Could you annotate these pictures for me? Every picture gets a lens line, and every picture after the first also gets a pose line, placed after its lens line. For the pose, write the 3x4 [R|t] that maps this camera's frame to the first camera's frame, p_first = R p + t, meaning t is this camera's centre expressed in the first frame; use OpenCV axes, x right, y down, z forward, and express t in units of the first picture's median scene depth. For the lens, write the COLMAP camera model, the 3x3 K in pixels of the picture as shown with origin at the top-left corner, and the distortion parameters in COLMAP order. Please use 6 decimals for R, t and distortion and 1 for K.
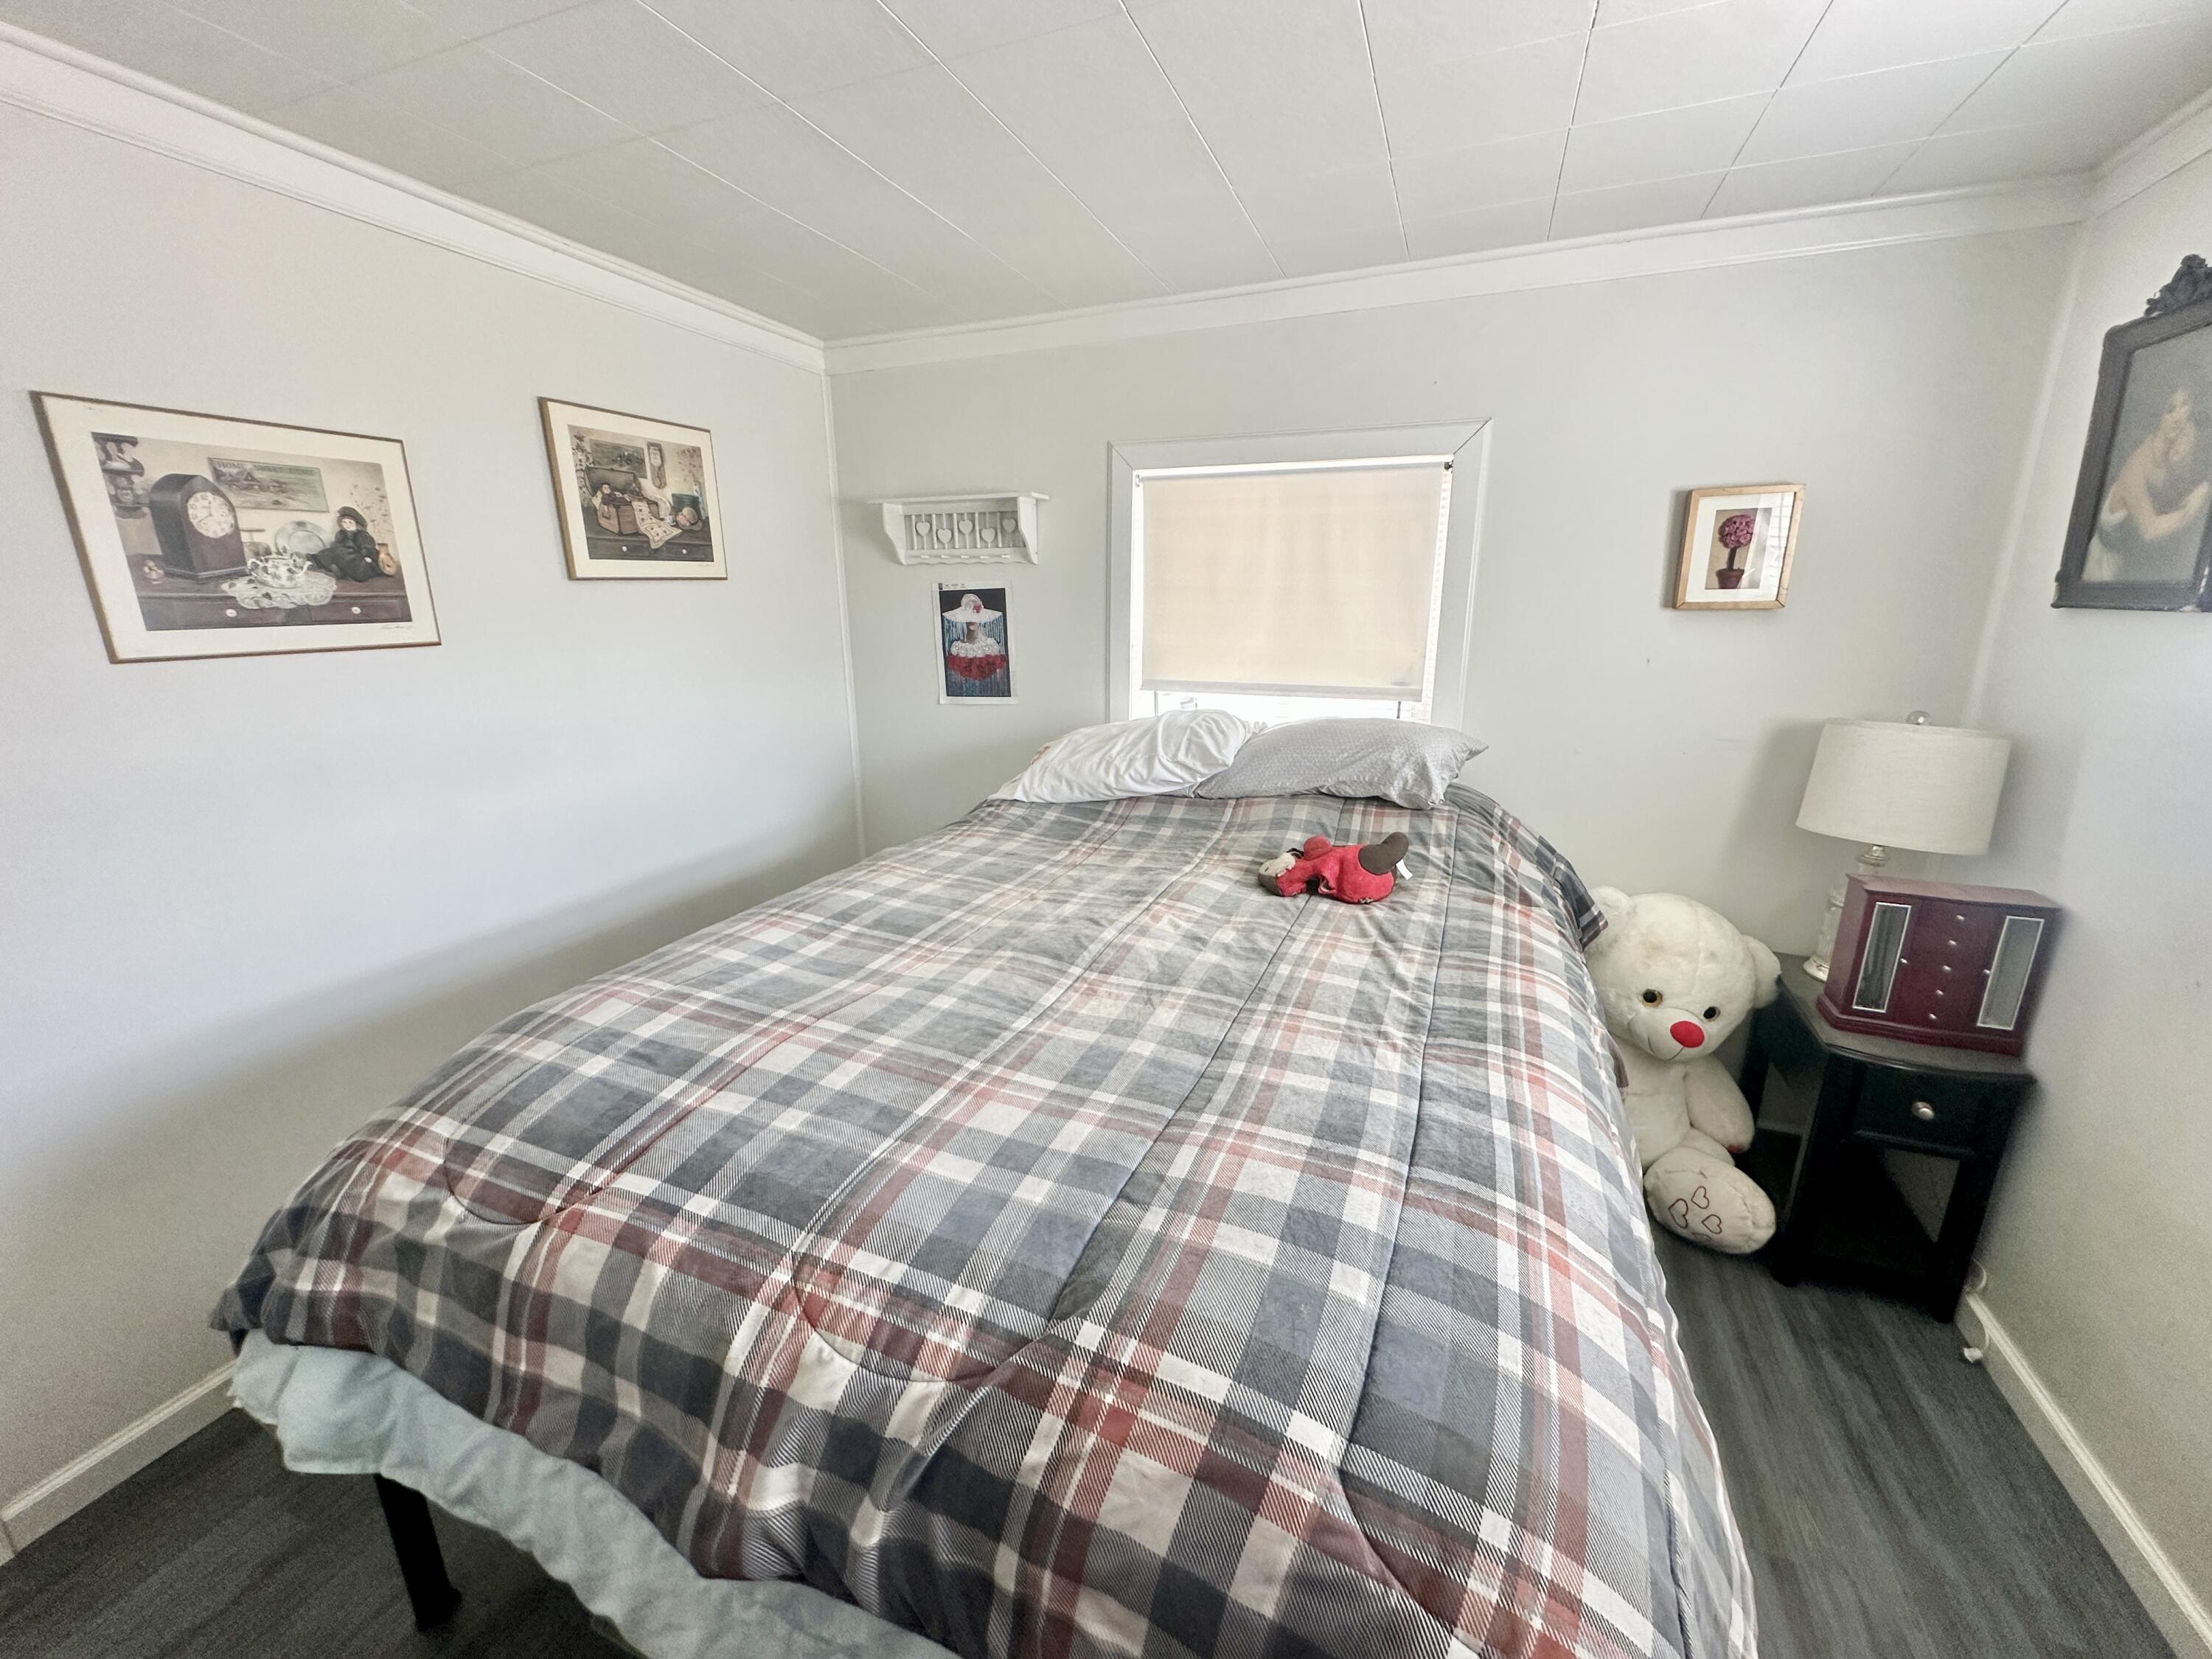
lens RADIAL K [[880.4, 0, 1107.9], [0, 880.4, 830.5], [0, 0, 1]] dist [-0.003808, 0.000263]
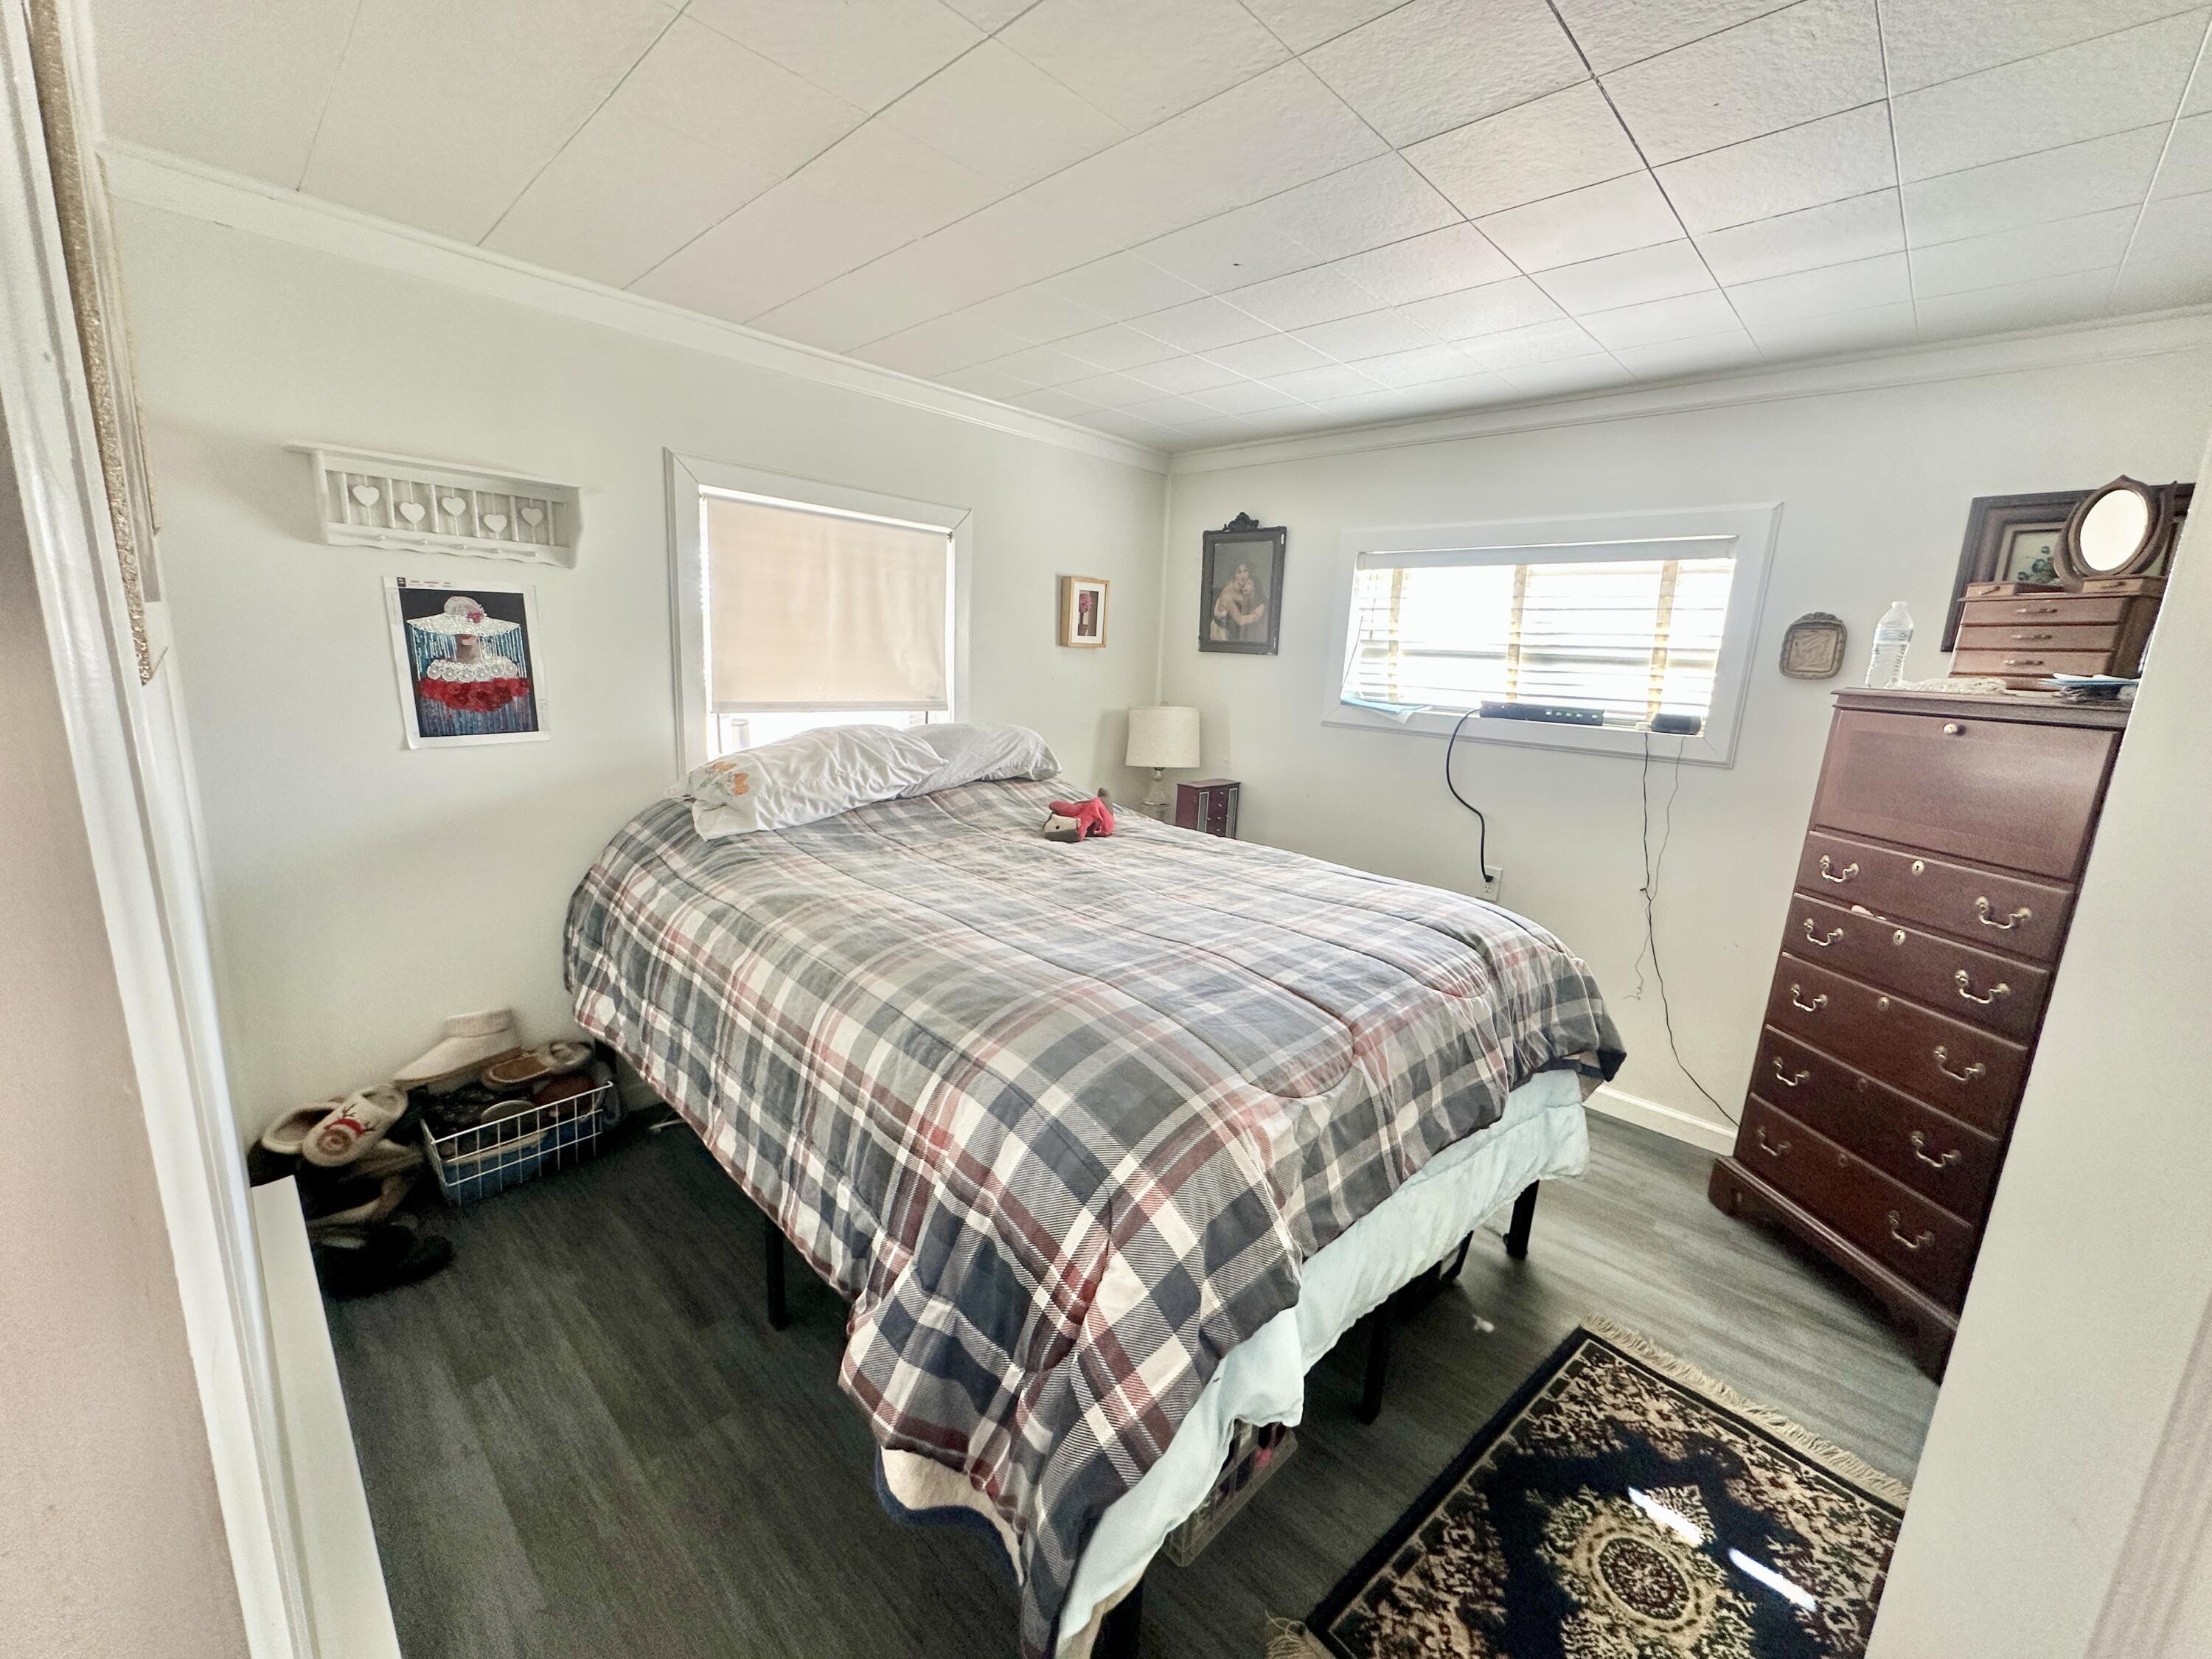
lens RADIAL K [[880.4, 0, 1108.4], [0, 880.4, 832.2], [0, 0, 1]] dist [-0.003808, 0.000263]
pose [[0.371489, -0.165275, 0.913608, -0.741448], [0.191457, 0.976515, 0.098805, -0.049363], [-0.908482, 0.138212, 0.394407, 0.270219]]
